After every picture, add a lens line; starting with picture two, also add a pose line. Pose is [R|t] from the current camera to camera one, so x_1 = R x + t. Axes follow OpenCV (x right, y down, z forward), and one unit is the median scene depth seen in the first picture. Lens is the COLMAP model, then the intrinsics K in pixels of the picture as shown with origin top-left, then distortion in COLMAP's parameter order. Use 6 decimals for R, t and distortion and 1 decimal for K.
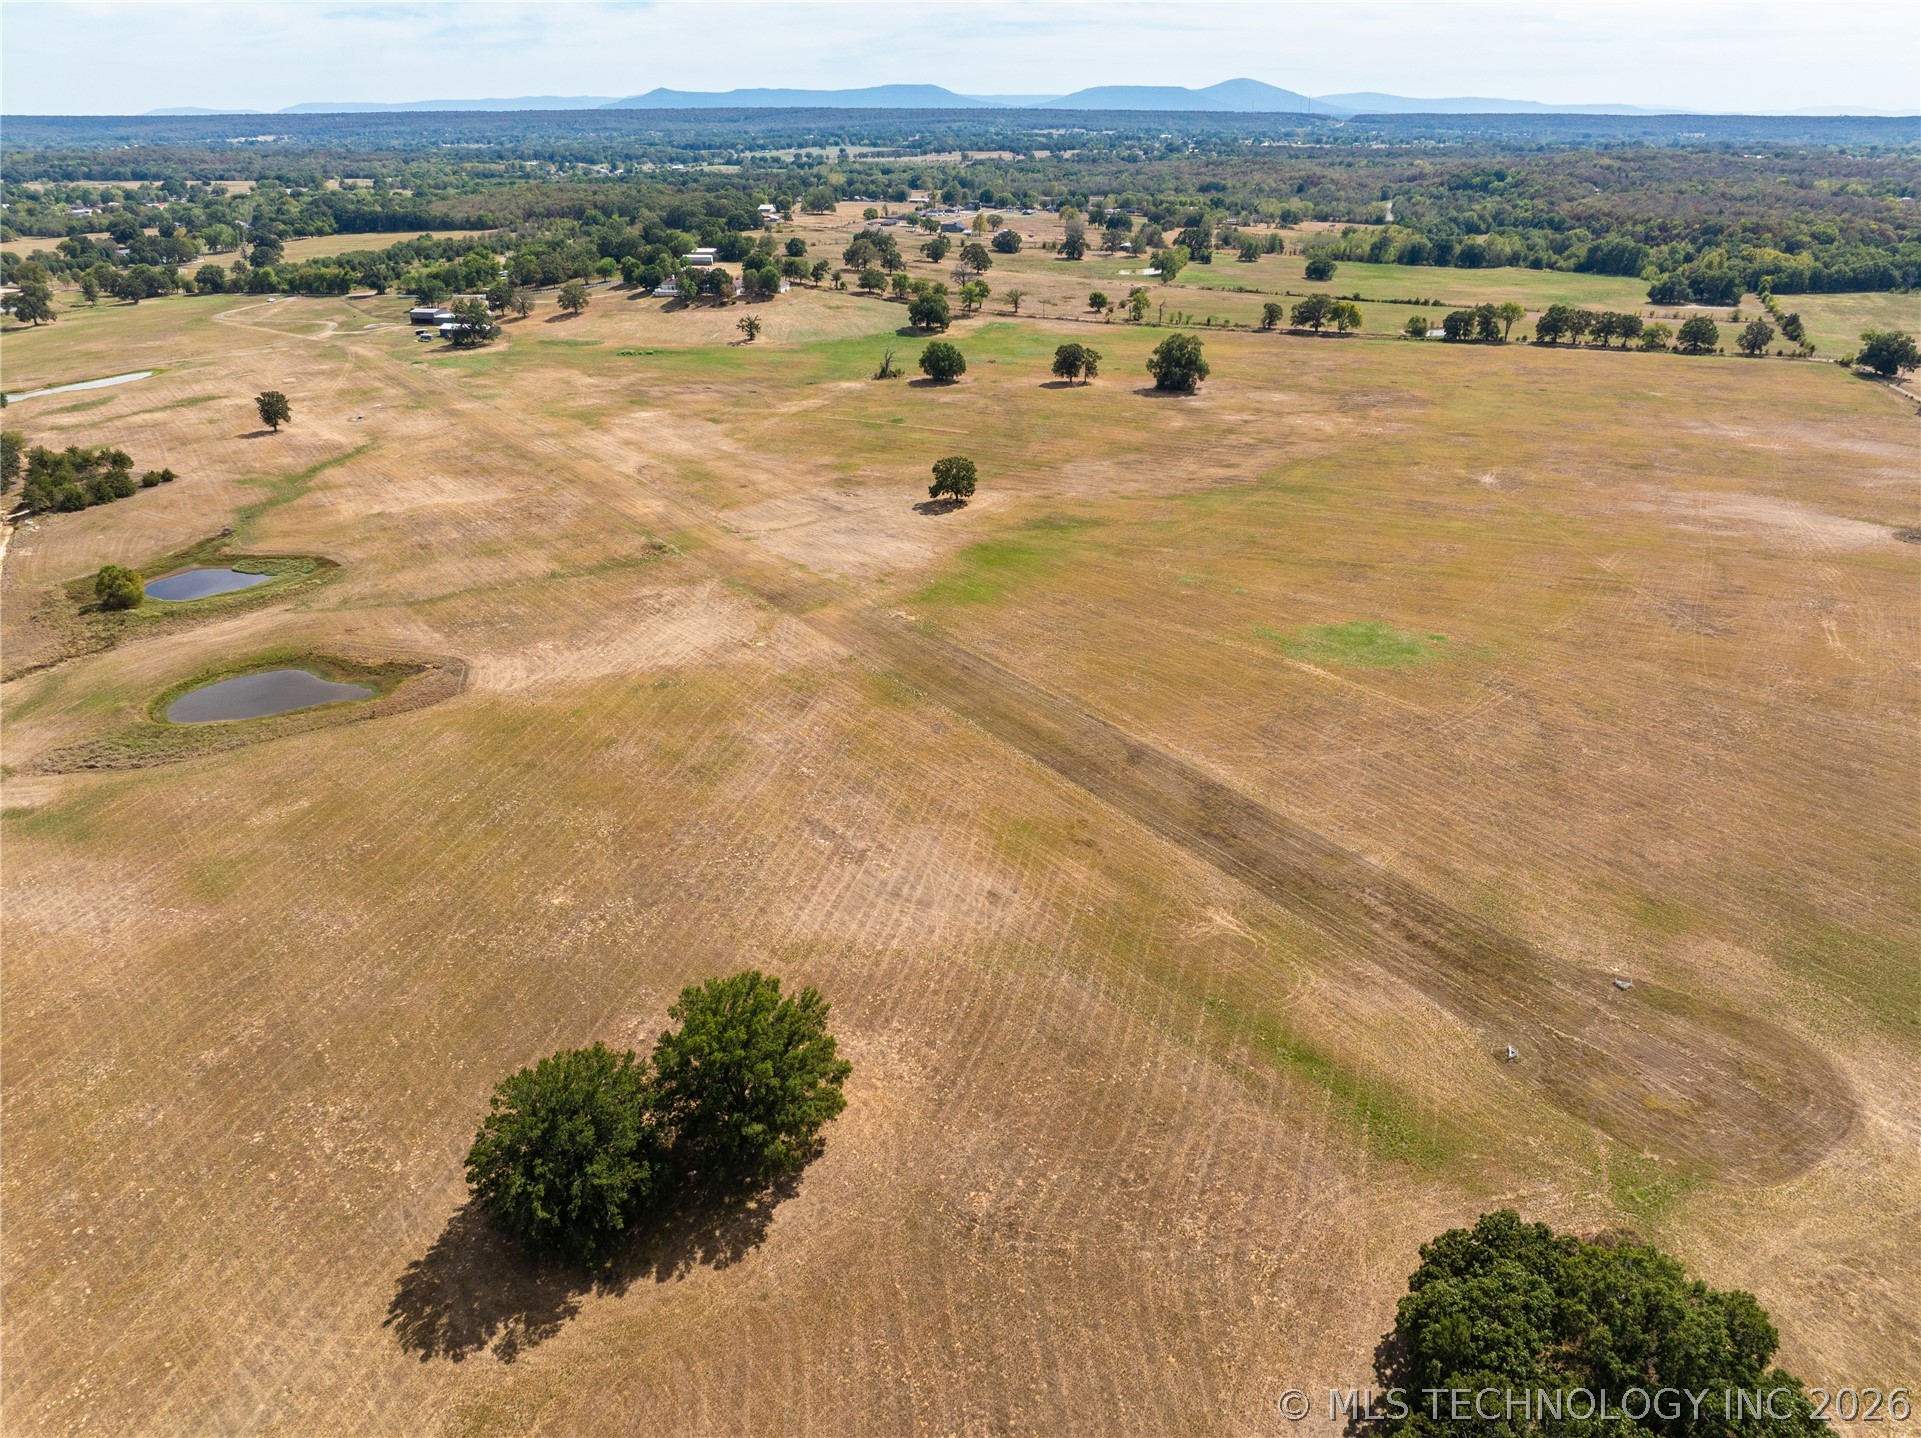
lens RADIAL K [[1352.1, 0, 975.0], [0, 1352.1, 717.2], [0, 0, 1]] dist [-0.041193, 0.004167]
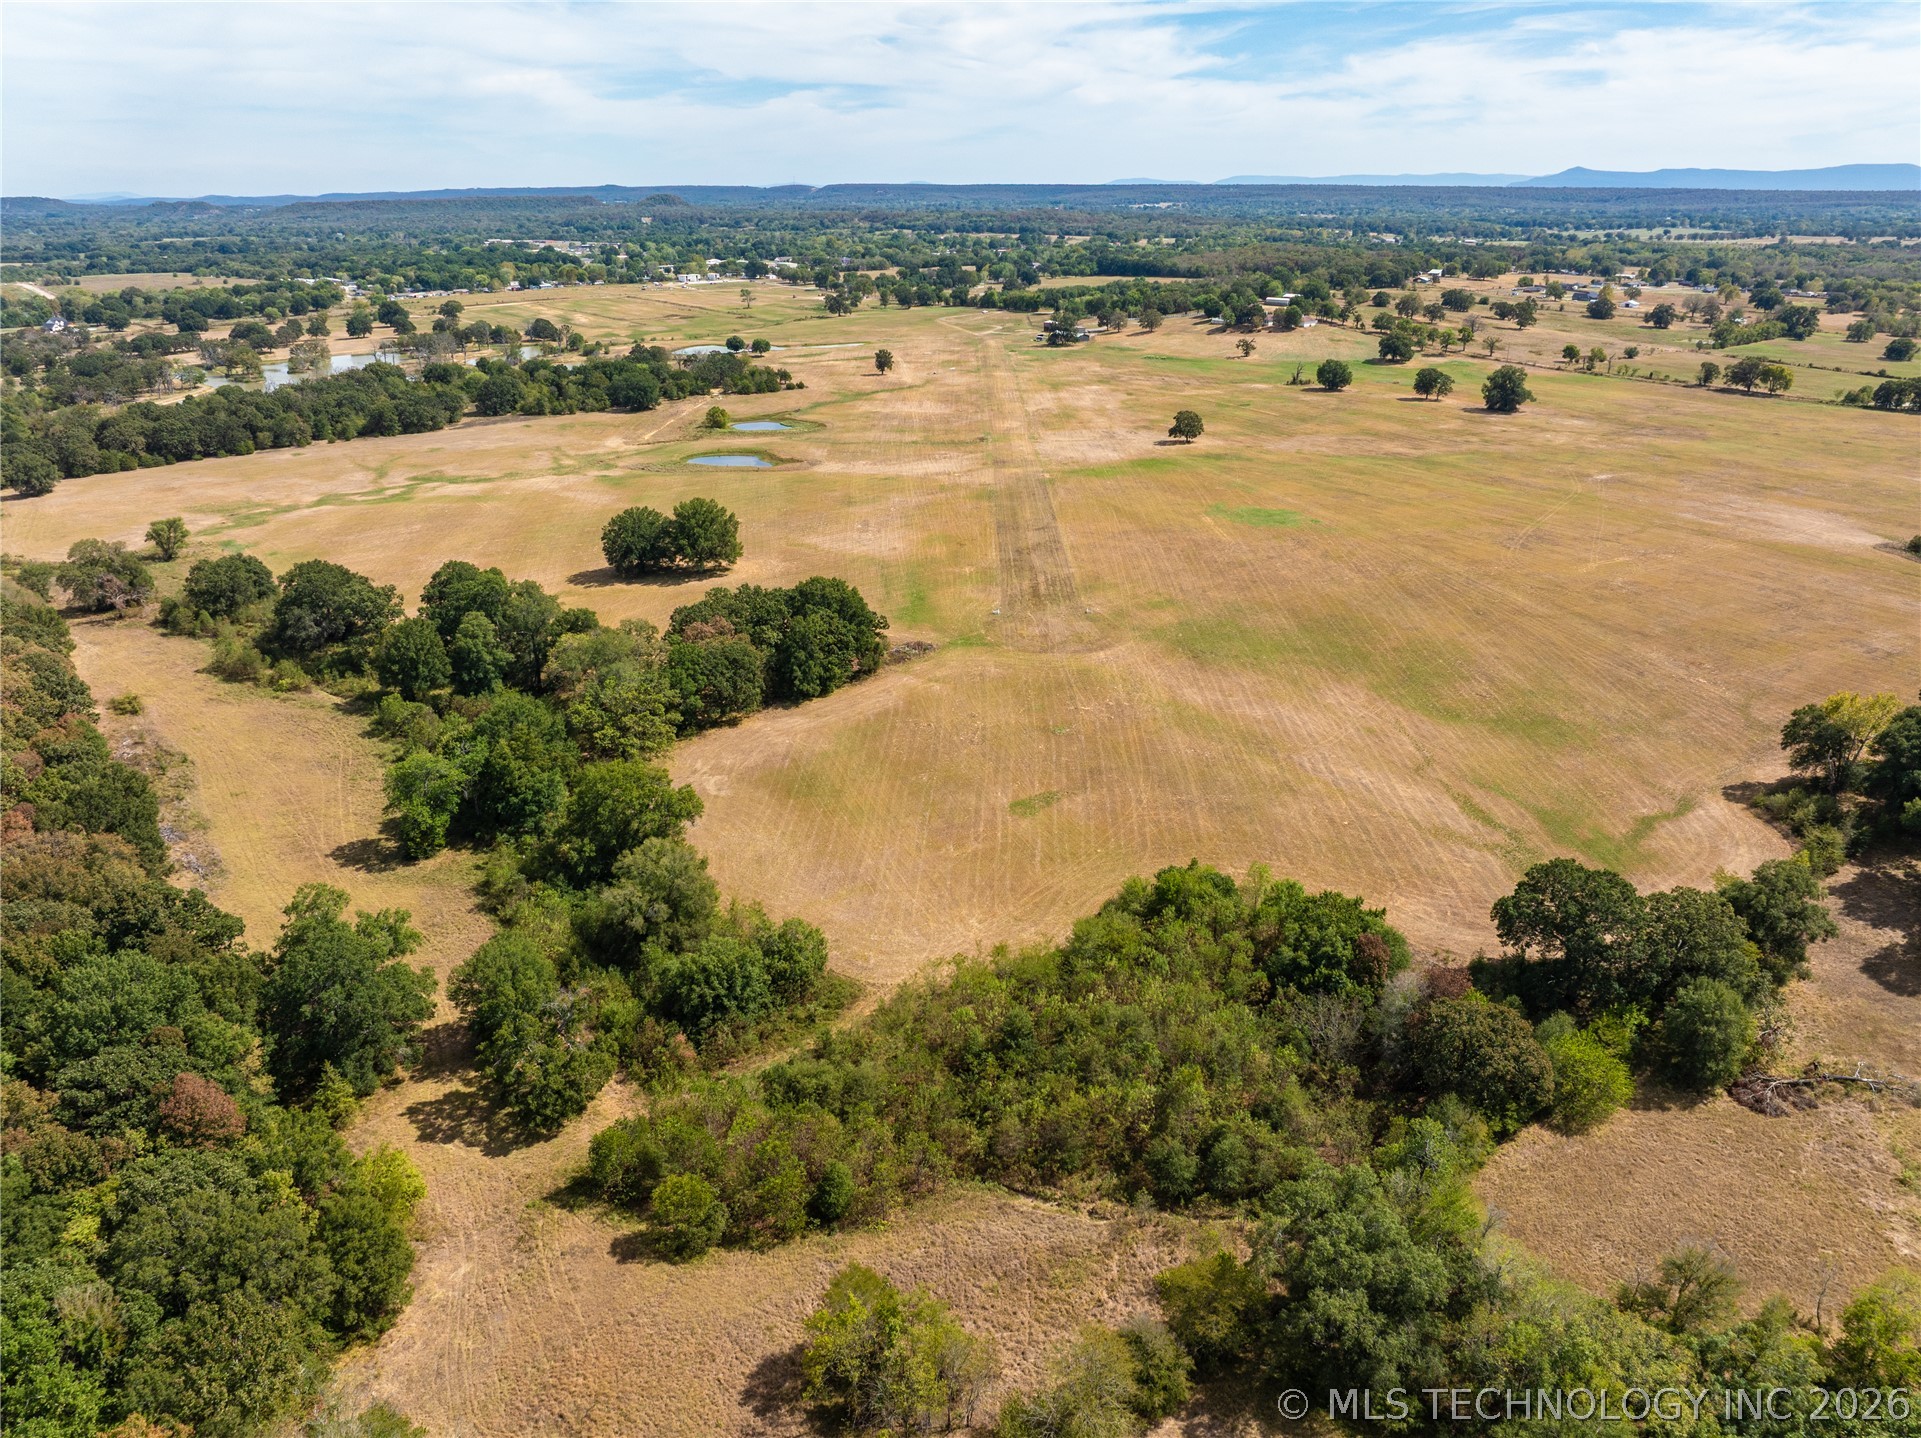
lens RADIAL K [[1352.1, 0, 975.0], [0, 1352.1, 717.2], [0, 0, 1]] dist [-0.041193, 0.004167]
pose [[0.819309, 0.210856, -0.533172, 0.374161], [-0.236693, 0.971370, 0.020433, 0.091674], [0.522216, 0.109457, 0.845760, -0.195429]]
